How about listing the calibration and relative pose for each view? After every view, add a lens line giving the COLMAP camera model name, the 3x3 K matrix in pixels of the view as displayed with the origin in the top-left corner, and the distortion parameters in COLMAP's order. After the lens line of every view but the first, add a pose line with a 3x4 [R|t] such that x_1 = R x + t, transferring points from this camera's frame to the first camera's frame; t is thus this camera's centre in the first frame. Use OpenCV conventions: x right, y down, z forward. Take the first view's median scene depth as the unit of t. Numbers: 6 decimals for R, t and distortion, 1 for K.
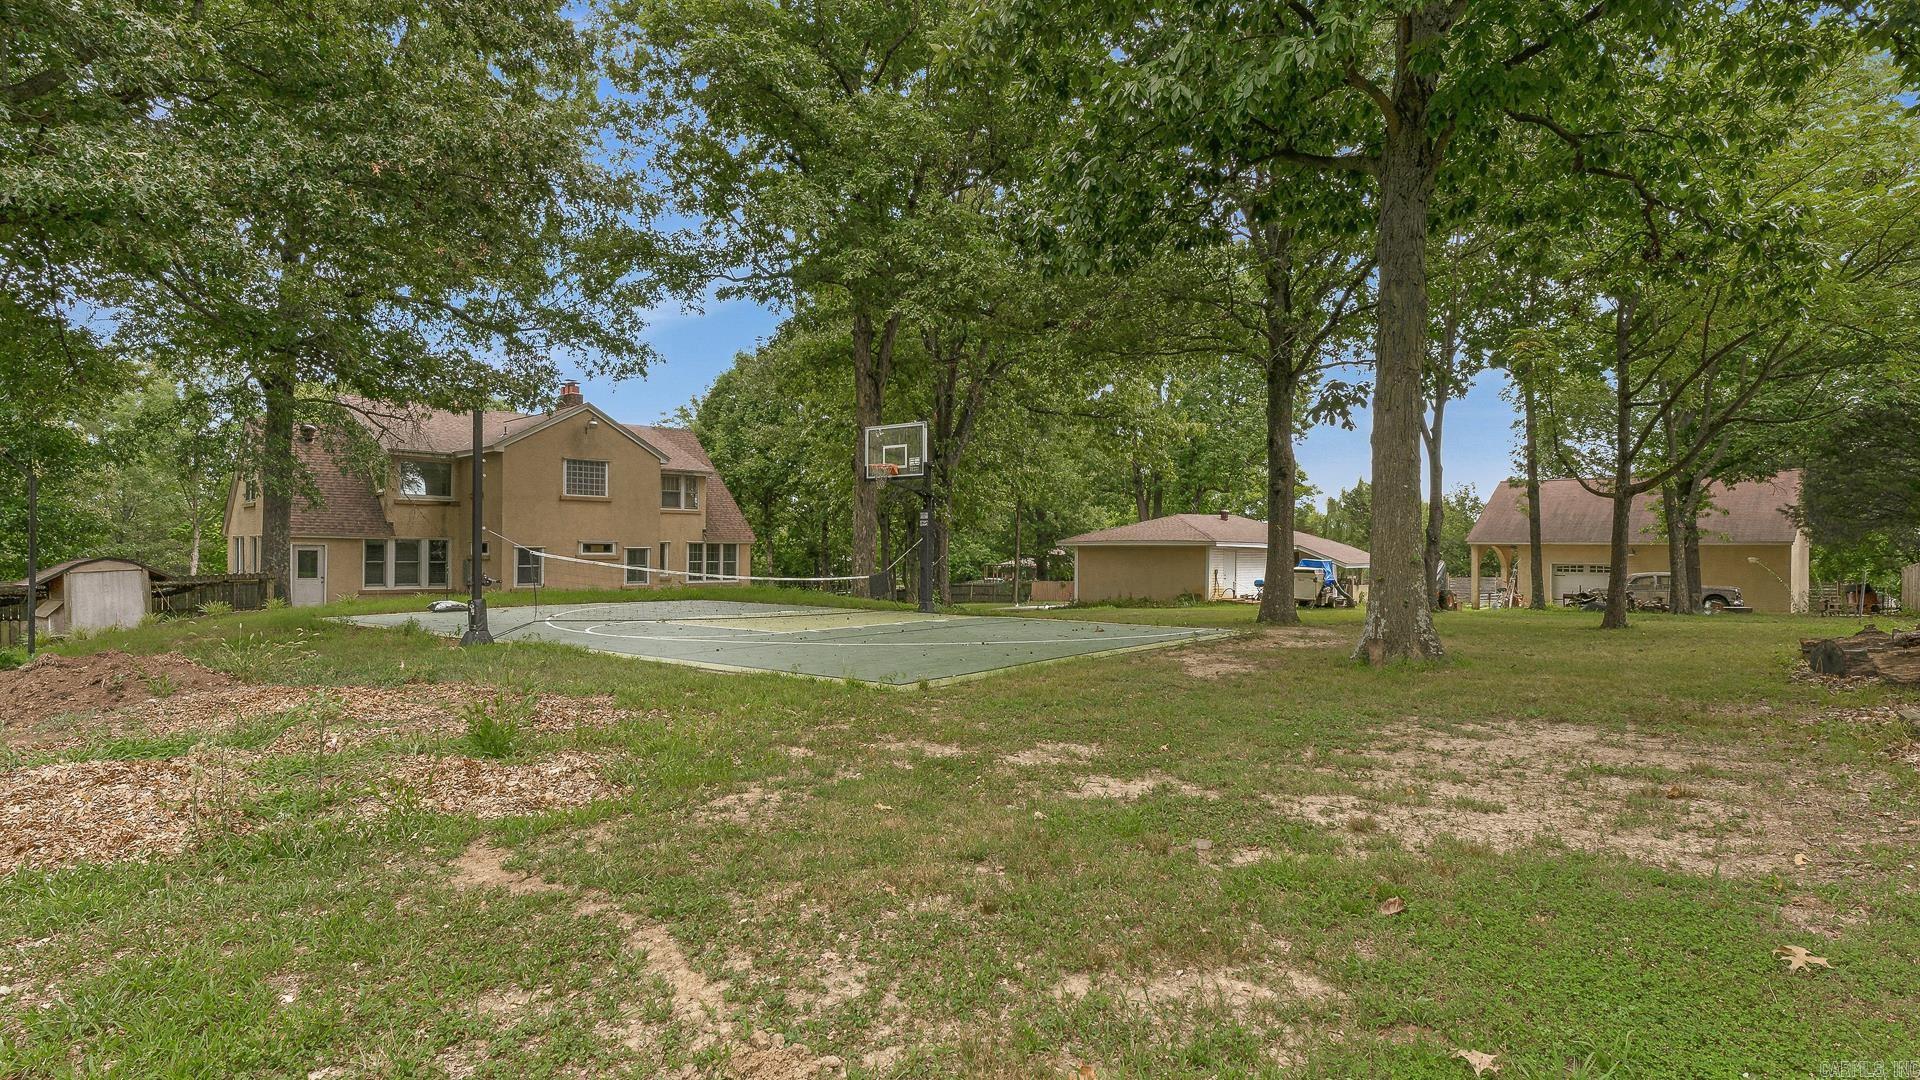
lens RADIAL K [[975.9, 0, 960.0], [0, 975.9, 540.0], [0, 0, 1]] dist [0.001314, 0.000062]
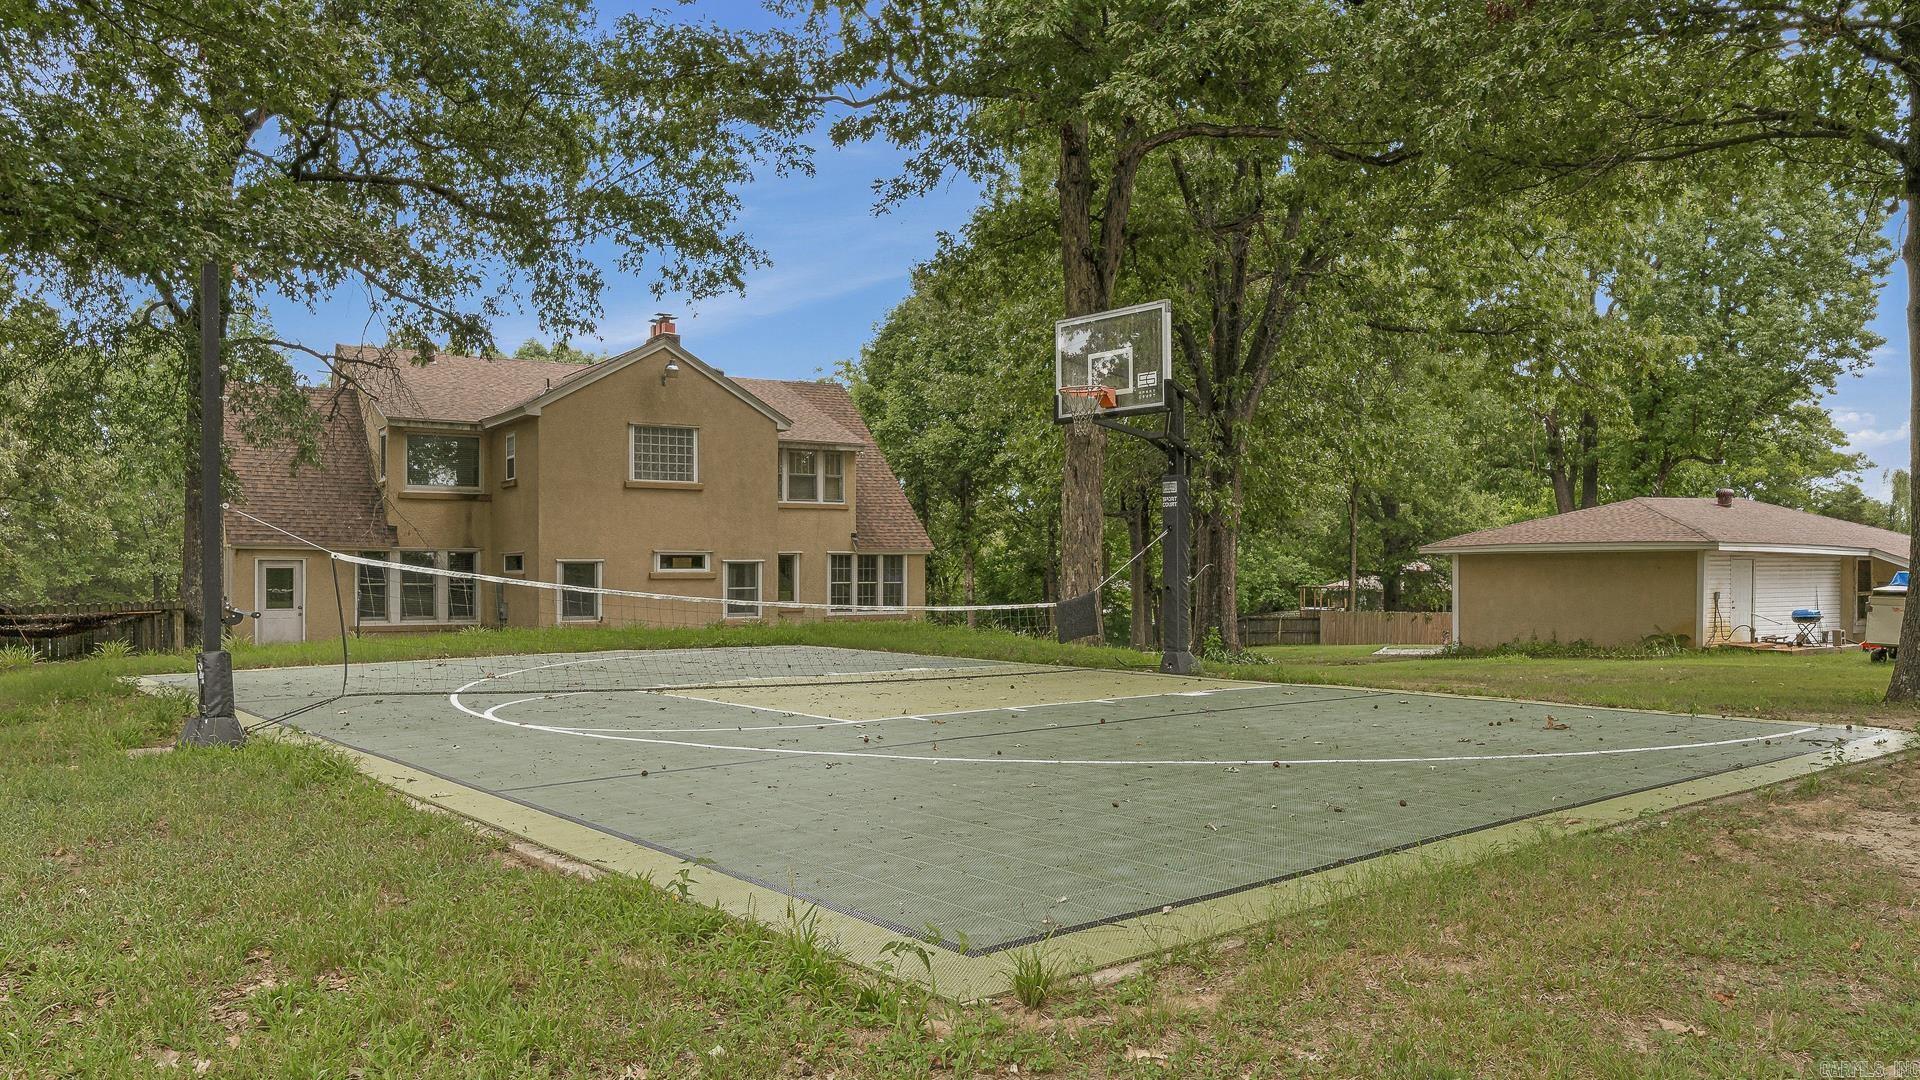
lens RADIAL K [[1364.5, 0, 961.4], [0, 1364.5, 565.4], [0, 0, 1]] dist [-0.000399, 0.000133]
pose [[0.975912, -0.007756, -0.218026, 0.006348], [0.009523, 0.999930, 0.007056, 0.005148], [0.217956, -0.008962, 0.975917, 0.128716]]
